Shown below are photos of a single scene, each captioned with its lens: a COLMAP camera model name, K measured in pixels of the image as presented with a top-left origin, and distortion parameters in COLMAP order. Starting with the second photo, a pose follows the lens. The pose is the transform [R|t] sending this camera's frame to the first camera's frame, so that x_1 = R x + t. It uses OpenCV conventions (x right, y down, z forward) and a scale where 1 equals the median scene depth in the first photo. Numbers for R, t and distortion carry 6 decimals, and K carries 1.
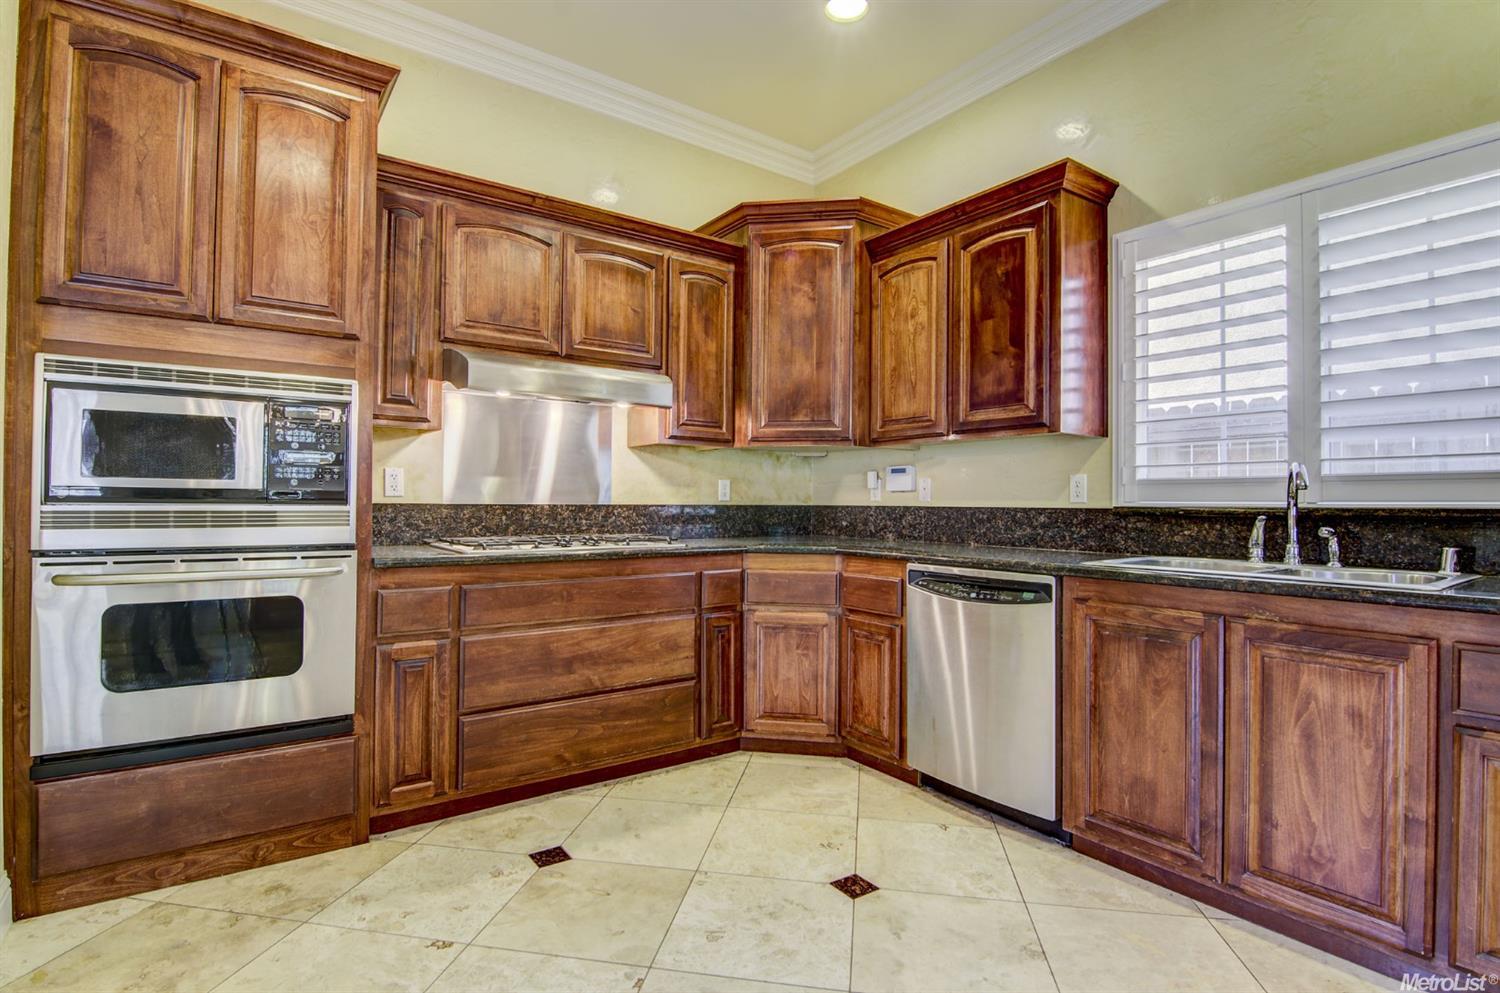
lens RADIAL K [[726.1, 0, 744.1], [0, 726.1, 492.9], [0, 0, 1]] dist [-0.009246, -0.008570]
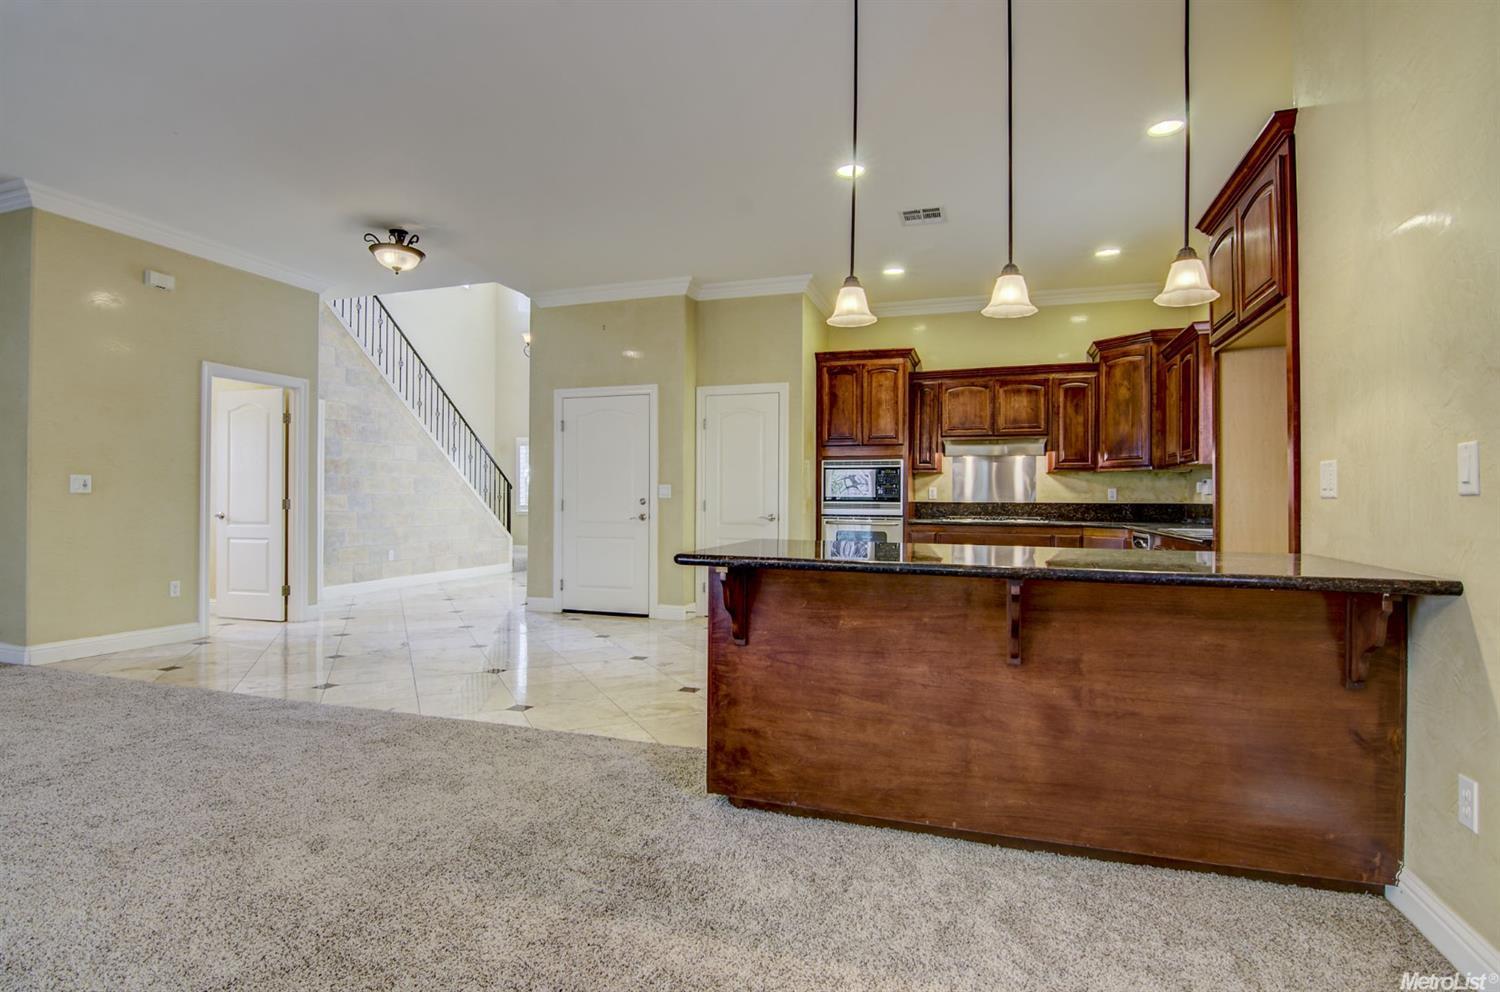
lens RADIAL K [[726.1, 0, 742.8], [0, 726.1, 494.7], [0, 0, 1]] dist [-0.009246, -0.008570]
pose [[0.584308, -0.009498, -0.811476, 1.249436], [0.008068, 0.999950, -0.005894, -0.000827], [0.811492, -0.003103, 0.584355, -1.051897]]
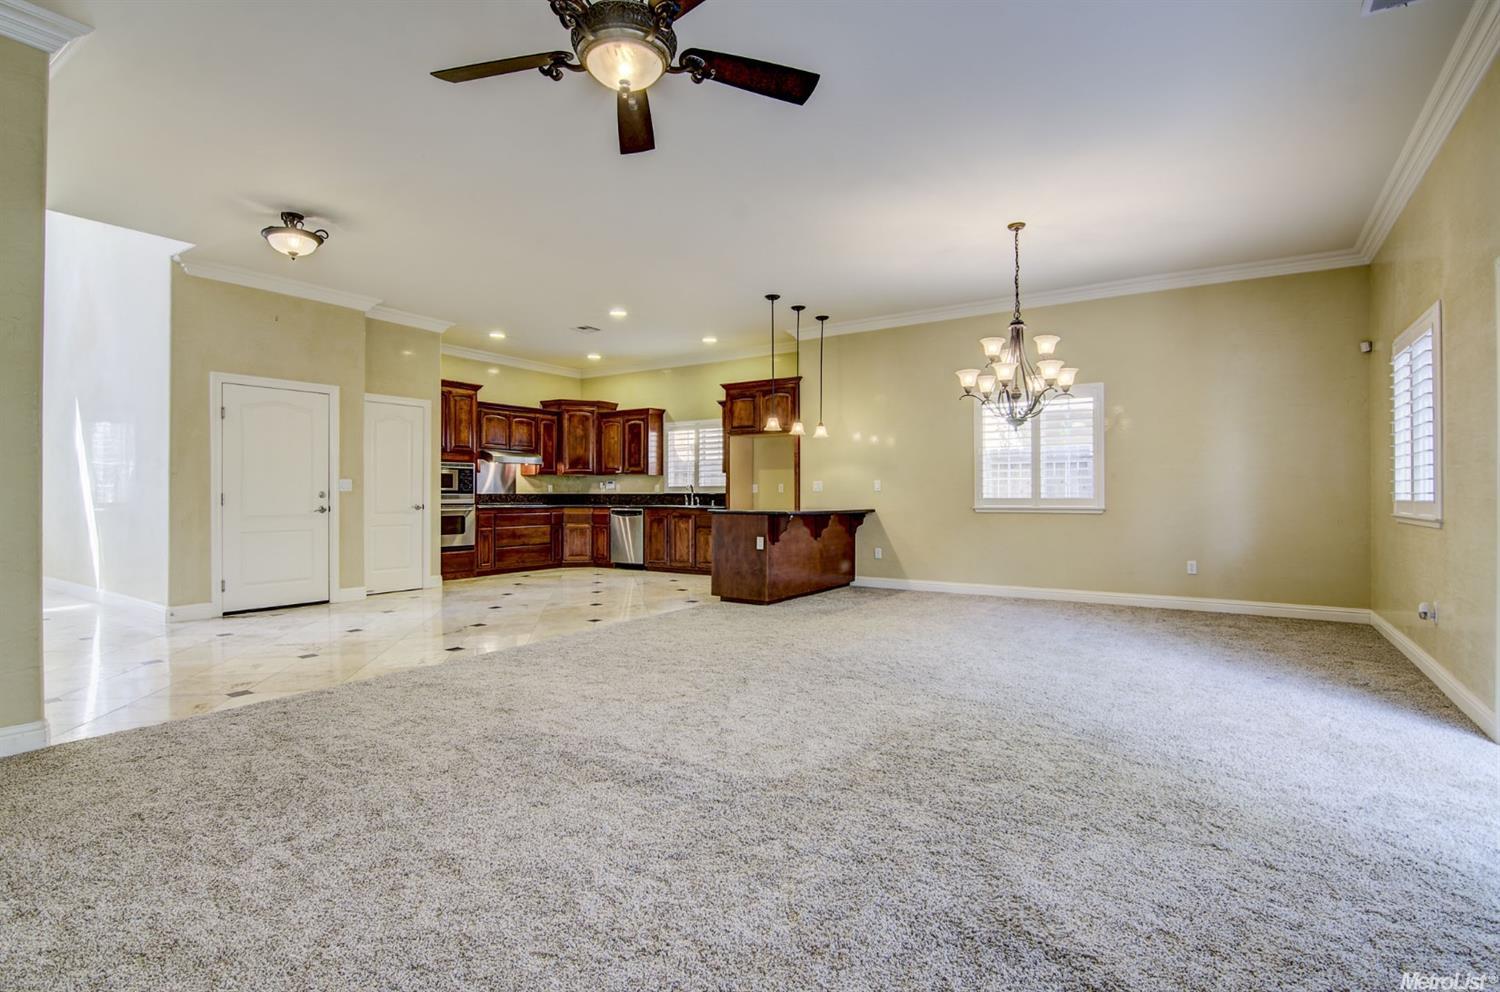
lens RADIAL K [[726.1, 0, 749.7], [0, 726.1, 495.7], [0, 0, 1]] dist [-0.009246, -0.008570]
pose [[0.931323, -0.007265, 0.364123, -0.498312], [0.001360, 0.999863, 0.016471, -0.033244], [-0.364193, -0.014845, 0.931205, -2.904308]]
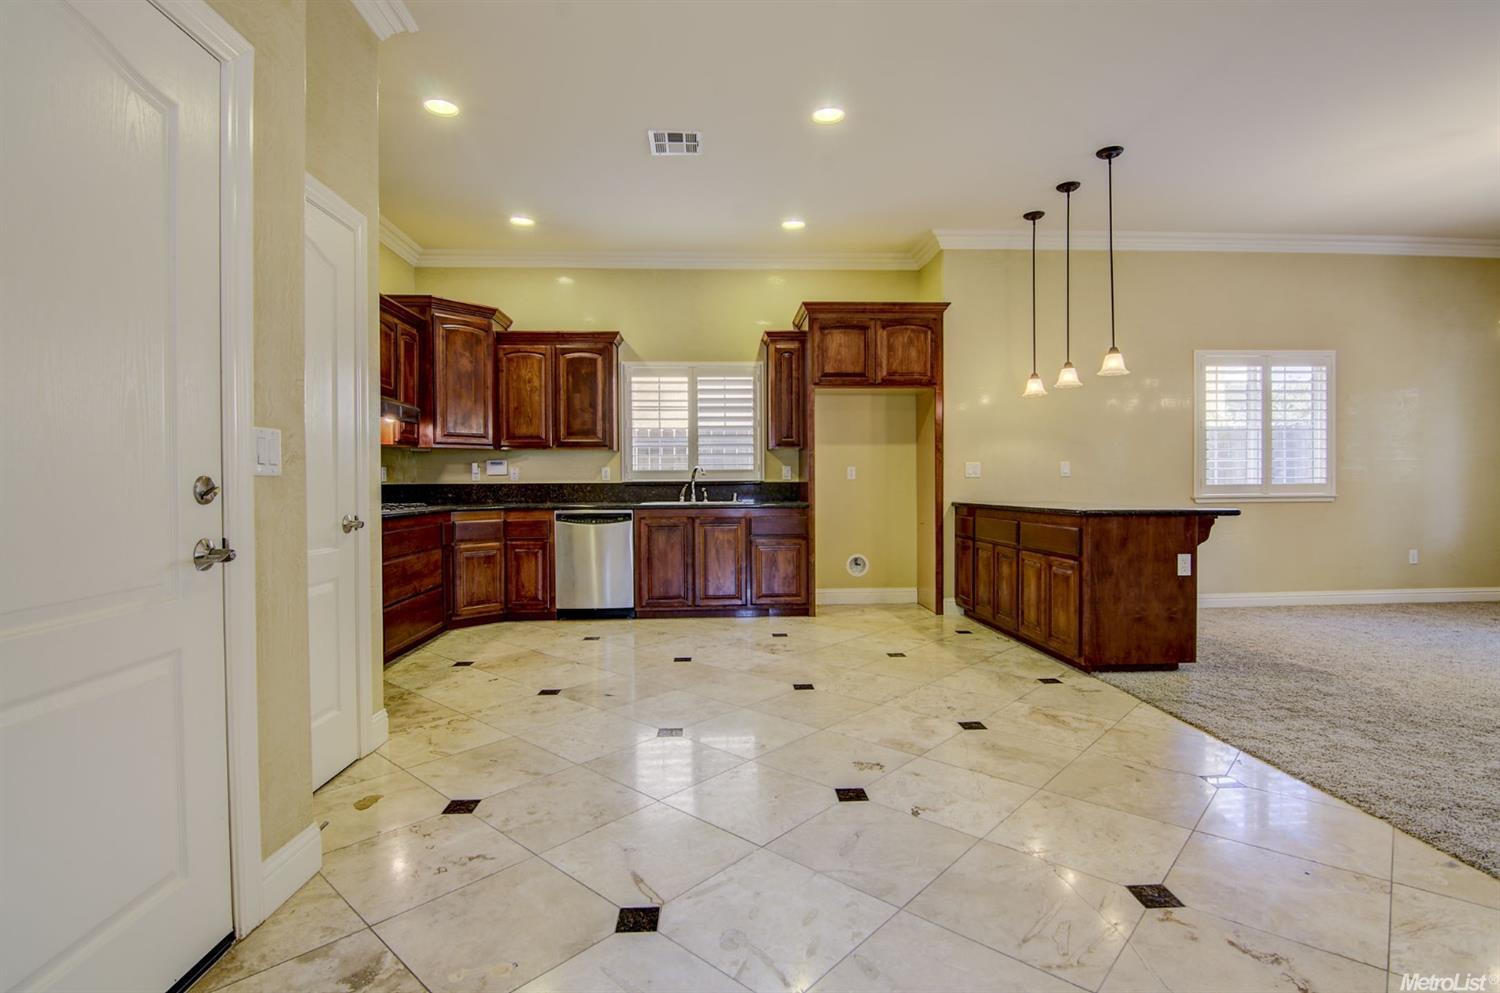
lens RADIAL K [[726.1, 0, 742.7], [0, 726.1, 493.9], [0, 0, 1]] dist [-0.009246, -0.008570]
pose [[0.539058, -0.023579, 0.841939, -1.257932], [-0.000935, 0.999591, 0.028593, -0.009896], [-0.842268, -0.016200, 0.538815, -0.570079]]
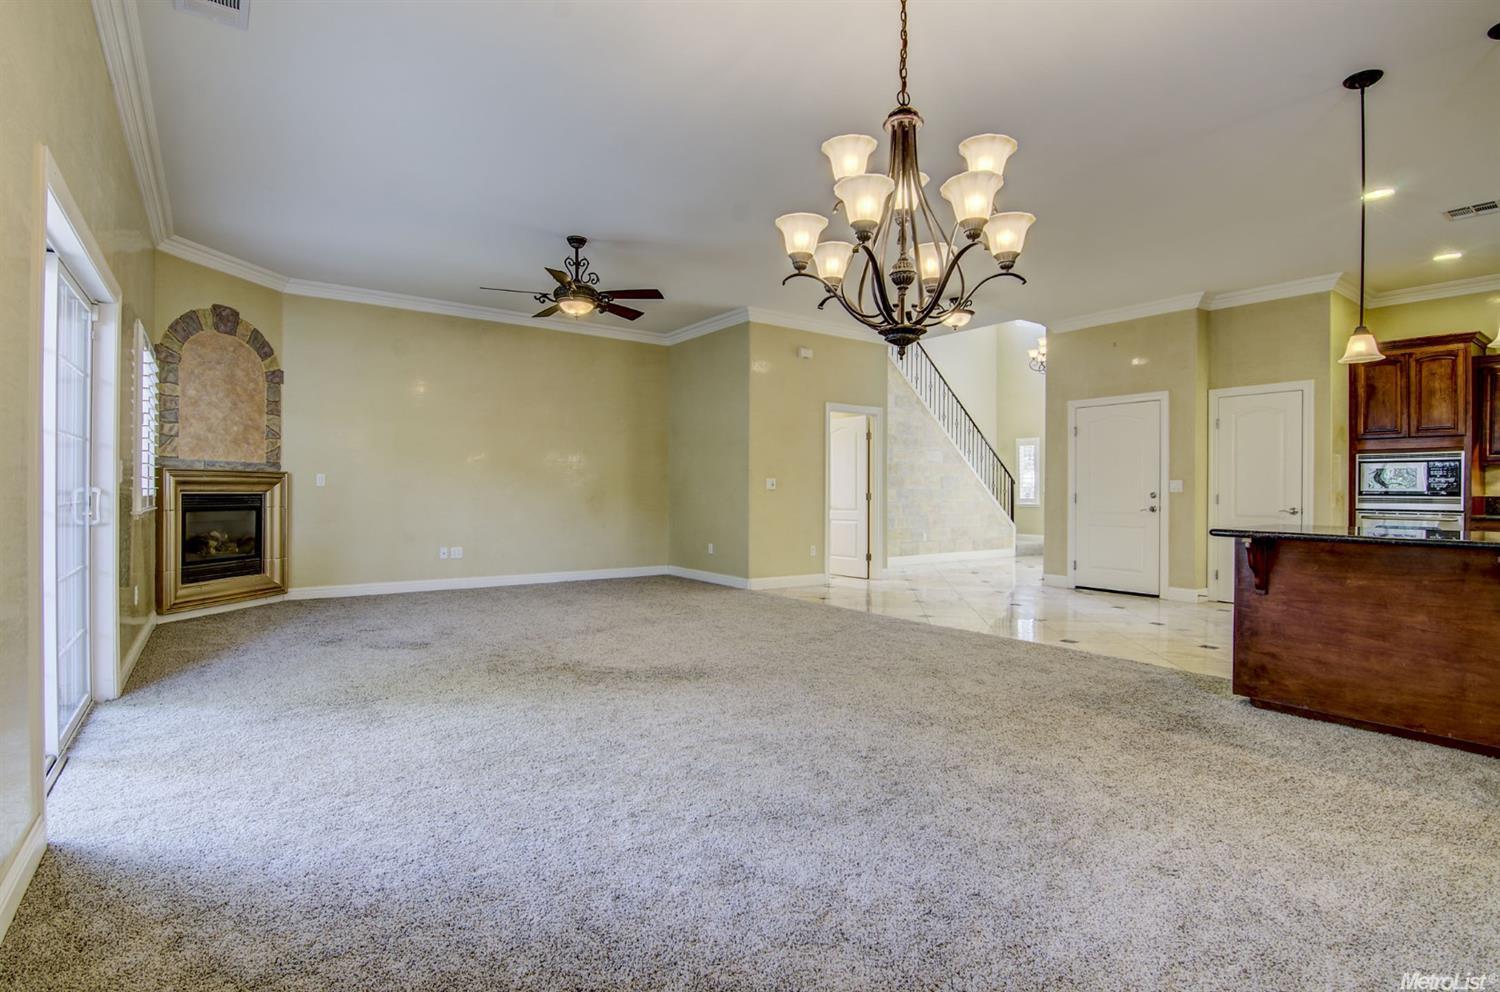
lens RADIAL K [[726.1, 0, 744.3], [0, 726.1, 492.7], [0, 0, 1]] dist [-0.009246, -0.008570]
pose [[0.005913, -0.004818, -0.999971, 1.831859], [0.005890, 0.999971, -0.004784, -0.001006], [0.999965, -0.005862, 0.005941, -1.483388]]
